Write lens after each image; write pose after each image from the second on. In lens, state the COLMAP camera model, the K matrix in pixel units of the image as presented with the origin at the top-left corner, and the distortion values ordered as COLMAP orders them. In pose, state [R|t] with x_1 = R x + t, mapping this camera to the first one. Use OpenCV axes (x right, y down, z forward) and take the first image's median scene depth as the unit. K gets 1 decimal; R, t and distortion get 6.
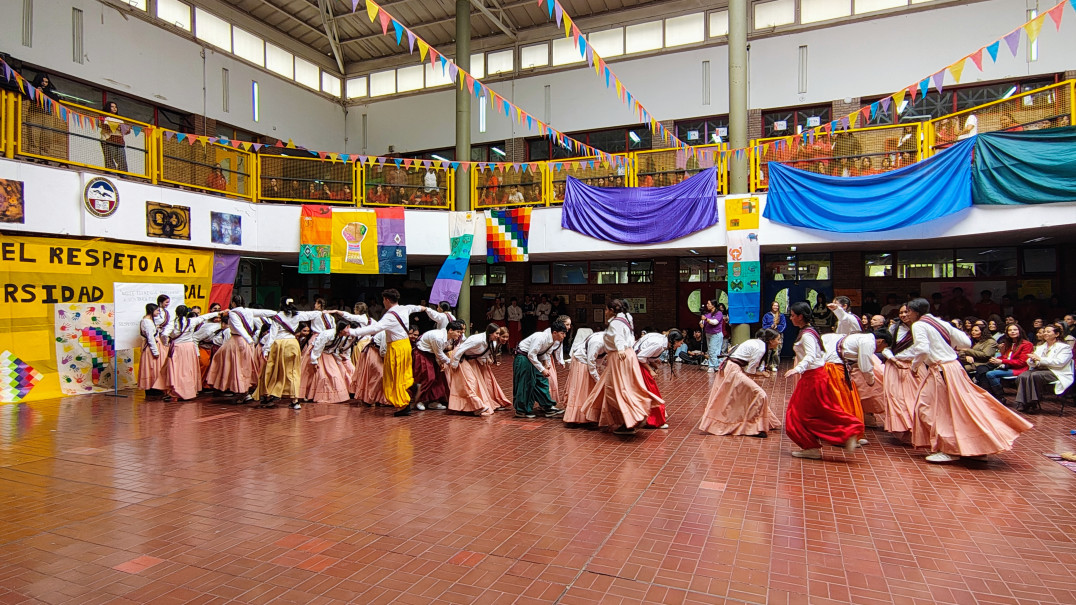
lens RADIAL K [[573.1, 0, 542.2], [0, 573.1, 295.2], [0, 0, 1]] dist [-0.005674, -0.003534]
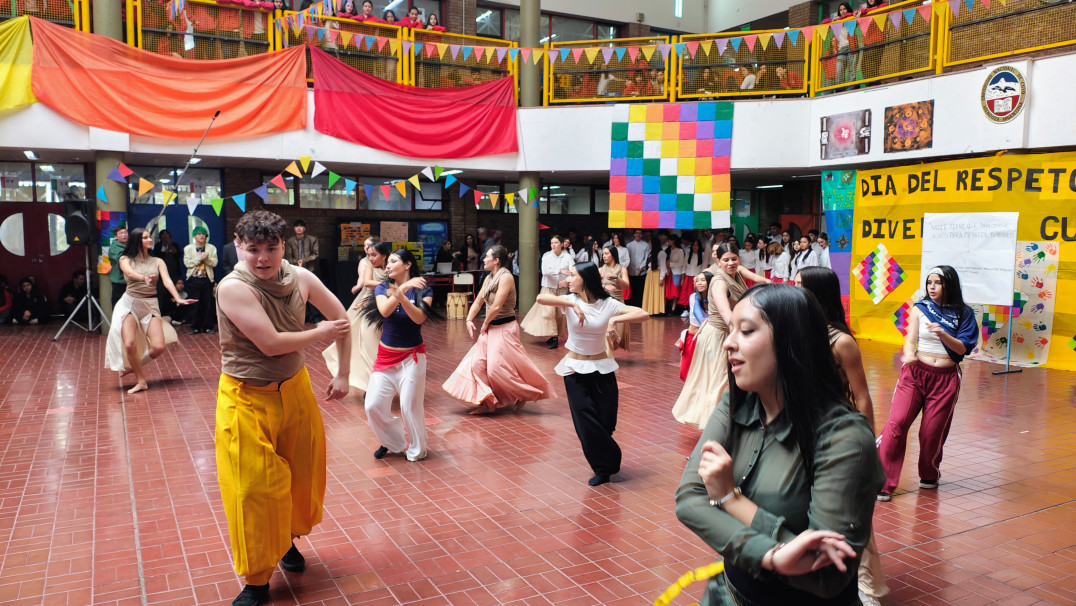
lens RADIAL K [[801.4, 0, 528.2], [0, 801.4, 309.9], [0, 0, 1]] dist [0.043500, -0.096454]
pose [[-0.634179, 0.079998, -0.769037, 0.418780], [0.004281, 0.994981, 0.099972, -0.003518], [0.773174, 0.060108, -0.631339, 1.202971]]
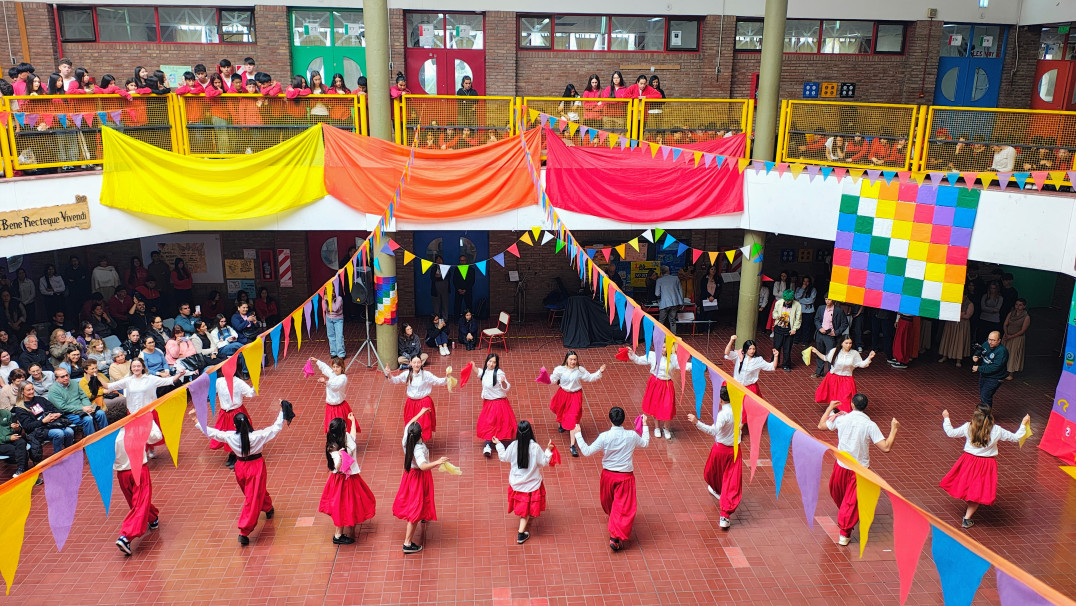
lens RADIAL K [[801.4, 0, 521.7], [0, 801.4, 298.2], [0, 0, 1]] dist [0.043500, -0.096454]
pose [[-0.881731, 0.123841, -0.455207, 0.334518], [0.000898, 0.965367, 0.260893, -0.378939], [0.471751, 0.229628, -0.851306, 1.353208]]
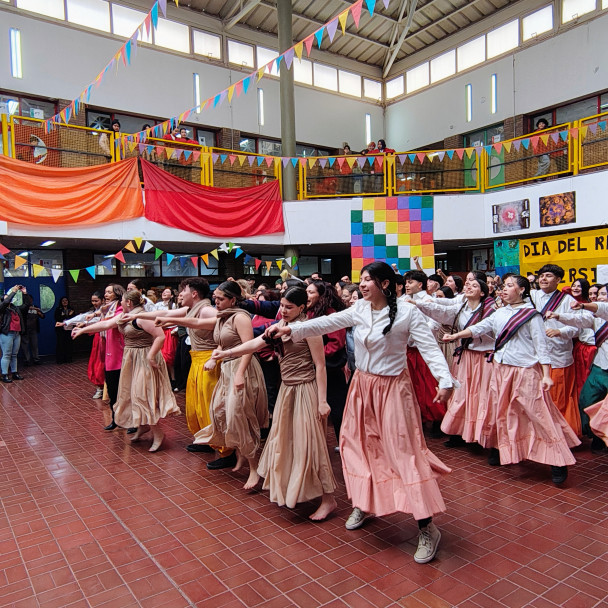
lens RADIAL K [[524.0, 0, 306.3], [0, 524.0, 309.2], [0, 0, 1]] dist [-0.064786, 0.126547]
pose [[-0.515643, 0.055766, -0.854987, 0.424012], [0.037840, 0.998388, 0.042298, 0.000914], [0.855968, -0.010543, -0.516922, 0.992584]]
